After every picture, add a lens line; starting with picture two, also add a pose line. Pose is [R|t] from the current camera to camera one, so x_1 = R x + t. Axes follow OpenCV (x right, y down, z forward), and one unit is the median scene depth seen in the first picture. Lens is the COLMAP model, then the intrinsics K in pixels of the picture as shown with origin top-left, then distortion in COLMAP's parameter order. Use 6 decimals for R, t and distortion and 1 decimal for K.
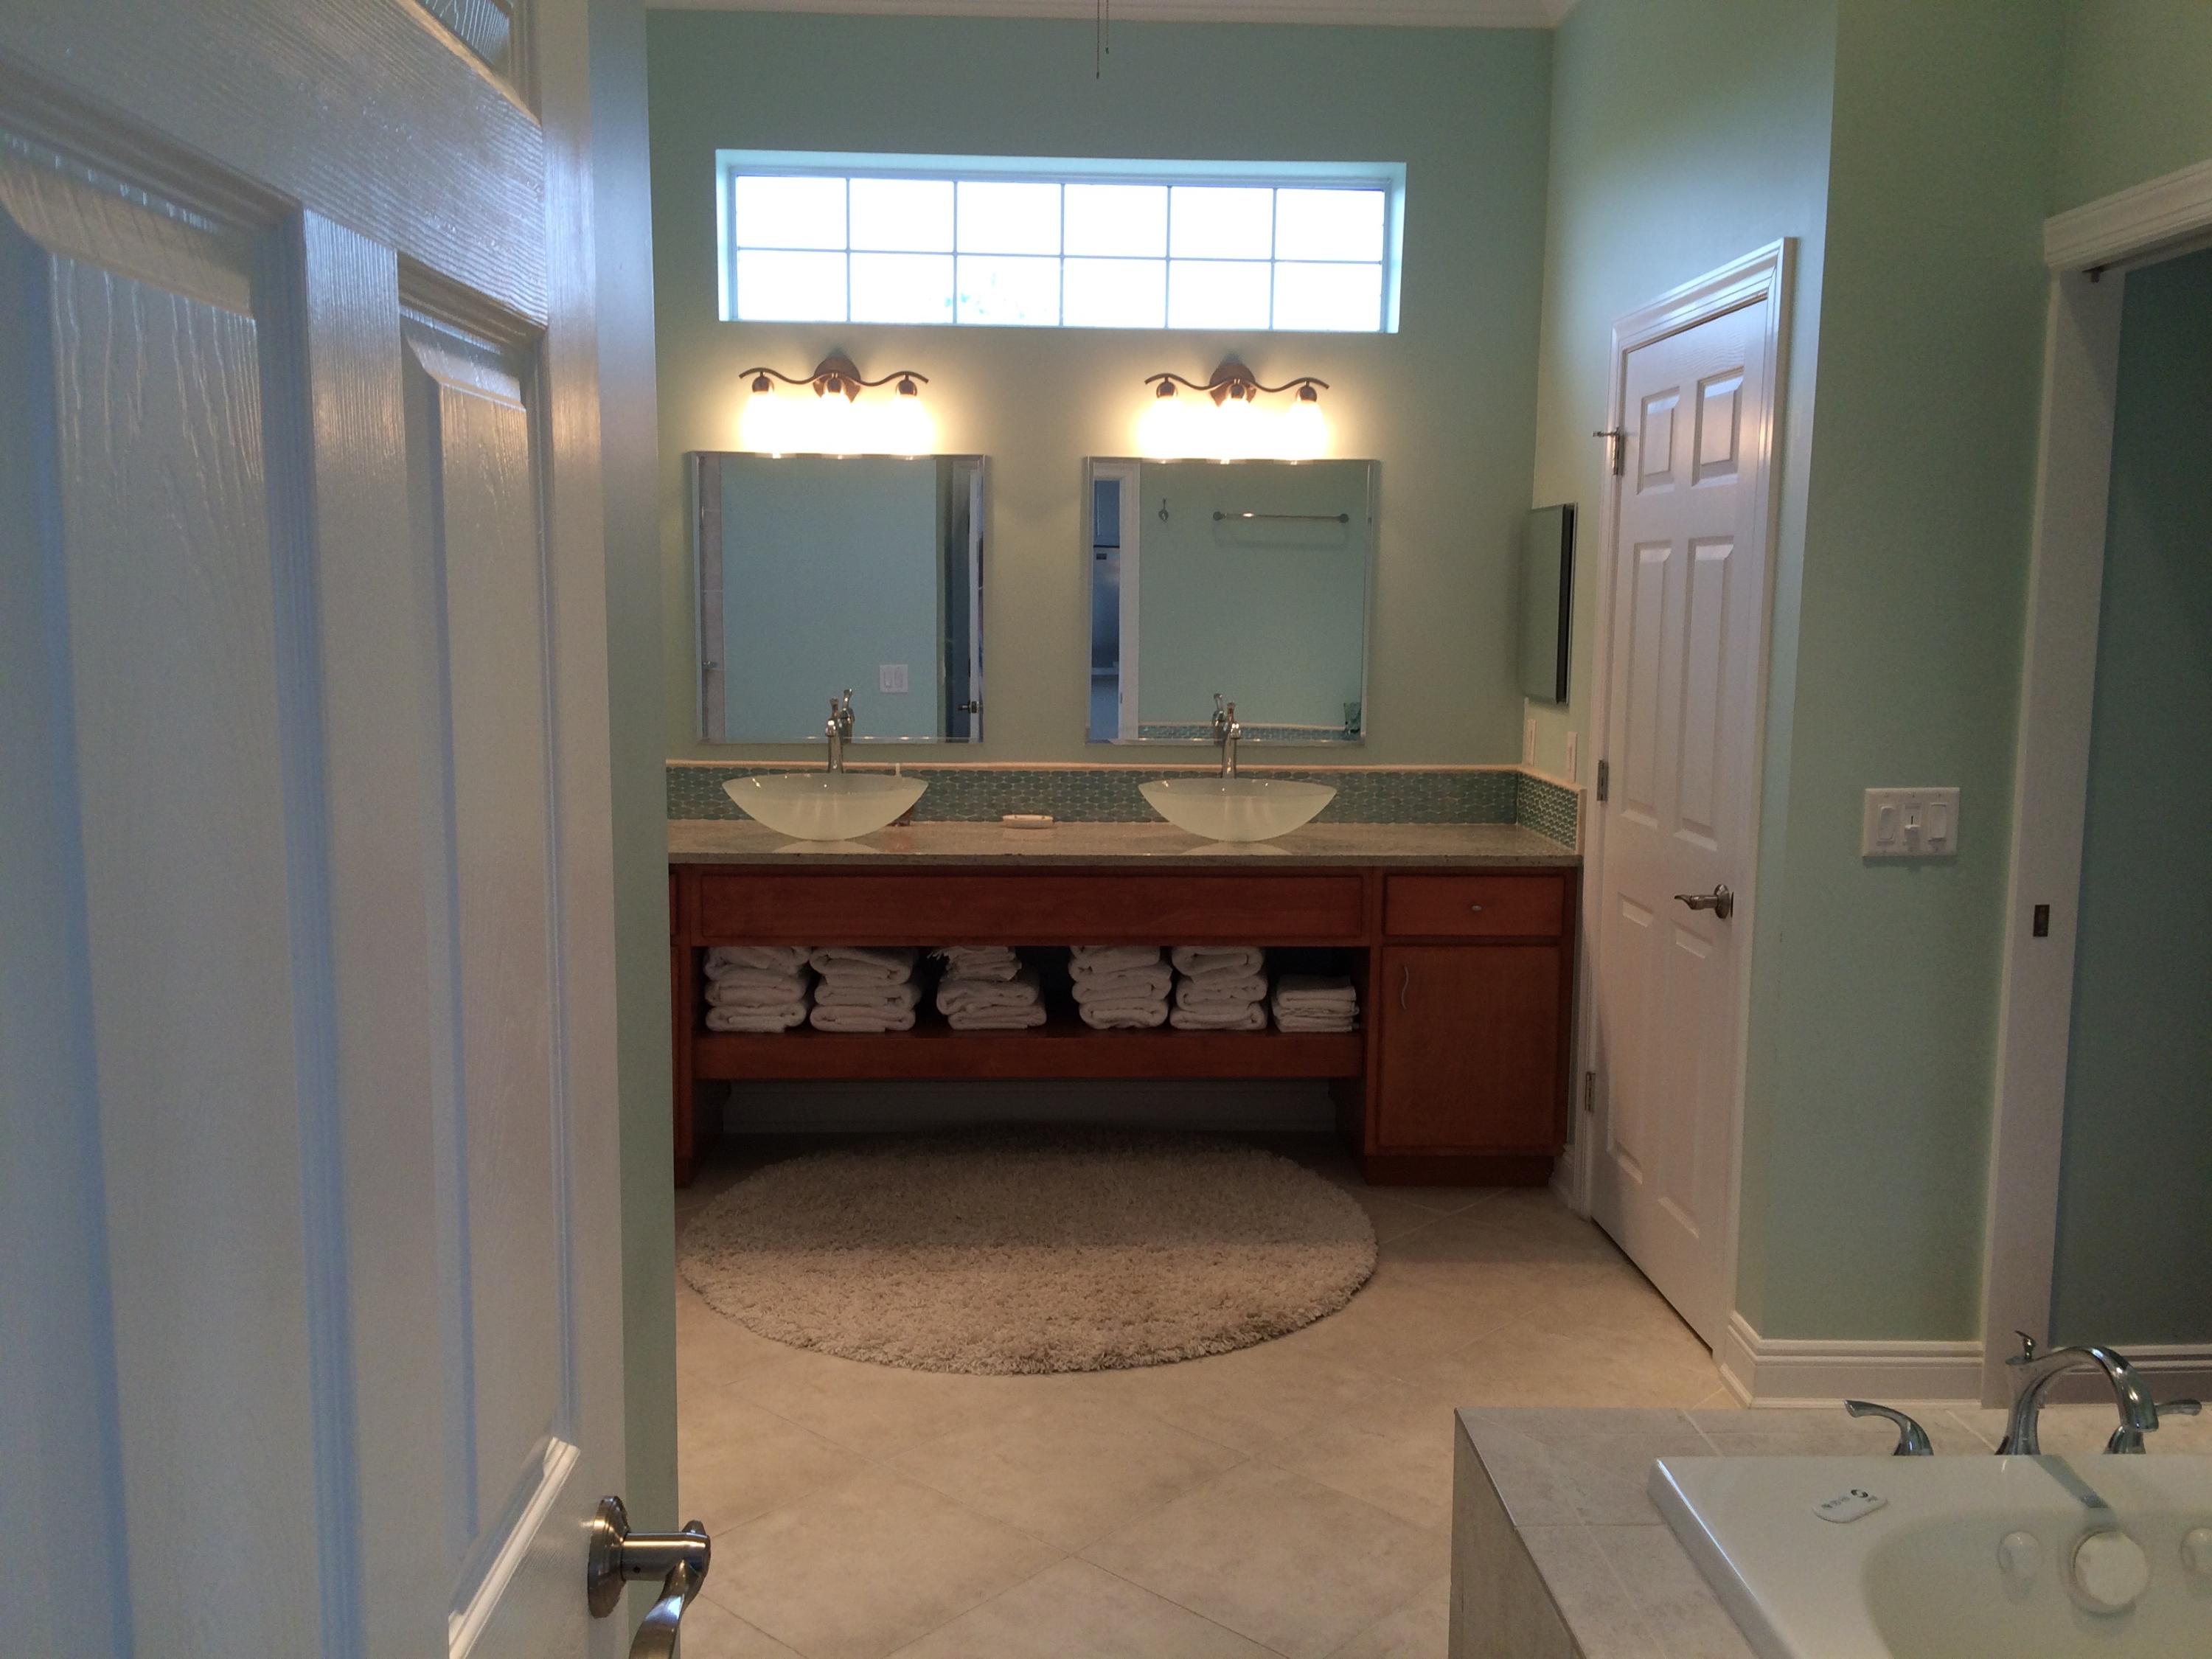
lens RADIAL K [[1877.5, 0, 1094.9], [0, 1877.5, 827.9], [0, 0, 1]] dist [0.108556, -0.145439]
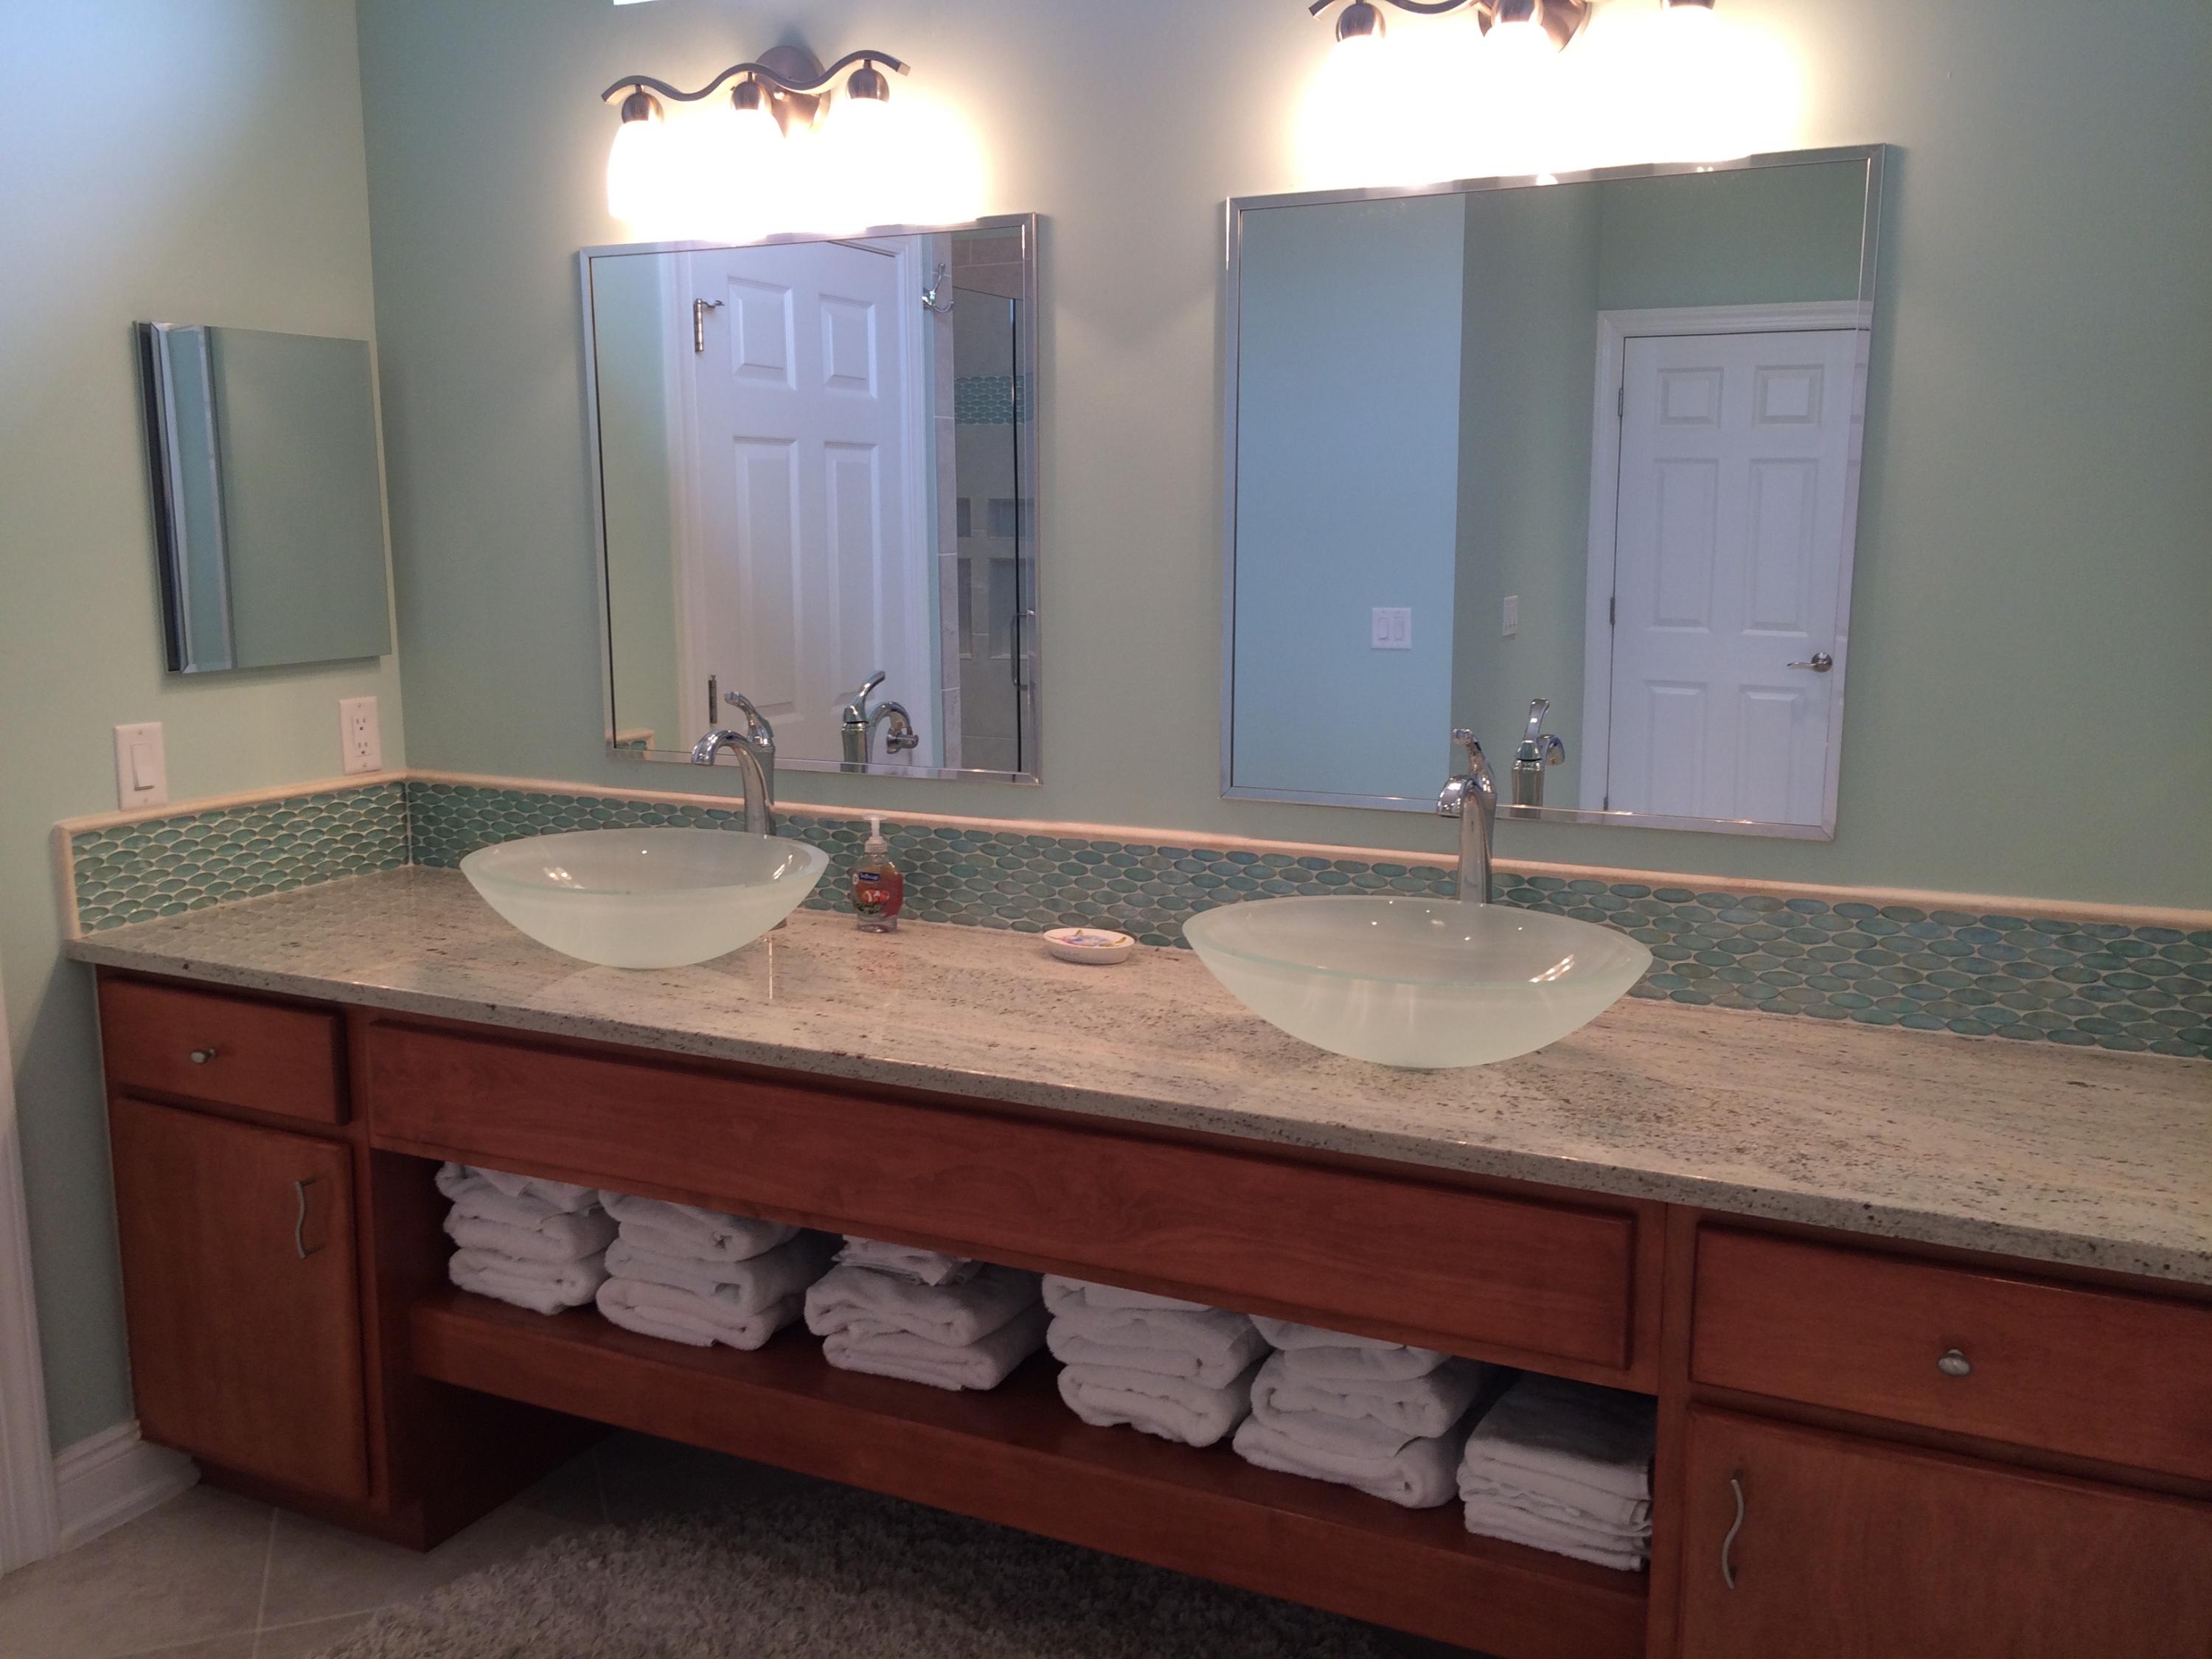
lens RADIAL K [[1877.5, 0, 1094.9], [0, 1877.5, 827.9], [0, 0, 1]] dist [0.108556, -0.145439]
pose [[0.883551, 0.066657, -0.463567, 0.211016], [-0.047424, 0.997466, 0.053039, -0.065752], [0.465927, -0.024878, 0.884473, 0.589003]]
